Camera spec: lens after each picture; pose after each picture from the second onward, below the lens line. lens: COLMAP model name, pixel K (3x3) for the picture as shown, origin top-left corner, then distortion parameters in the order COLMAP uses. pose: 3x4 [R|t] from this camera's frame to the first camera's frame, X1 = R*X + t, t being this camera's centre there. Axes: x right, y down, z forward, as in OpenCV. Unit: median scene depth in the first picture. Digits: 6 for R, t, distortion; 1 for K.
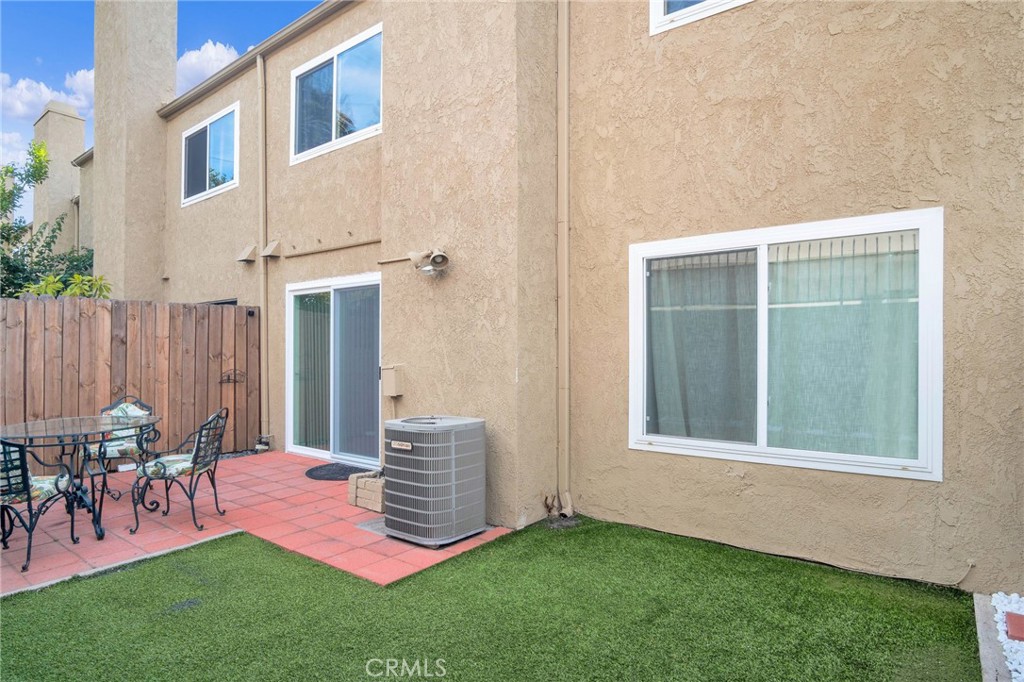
lens RADIAL K [[568.4, 0, 511.4], [0, 568.4, 361.6], [0, 0, 1]] dist [0.002197, -0.000309]
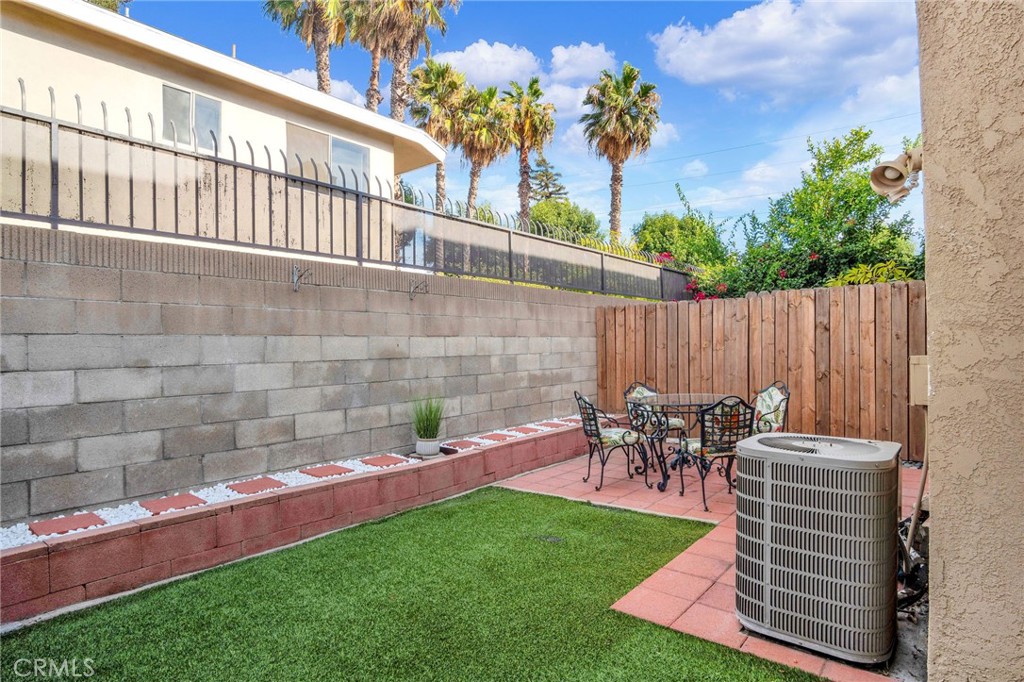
lens RADIAL K [[549.9, 0, 488.6], [0, 549.9, 339.9], [0, 0, 1]] dist [-0.002702, -0.000450]
pose [[-0.054844, -0.010398, -0.998441, 0.357509], [-0.000693, 0.999946, -0.010375, -0.004350], [0.998495, 0.000123, -0.054848, 0.488493]]
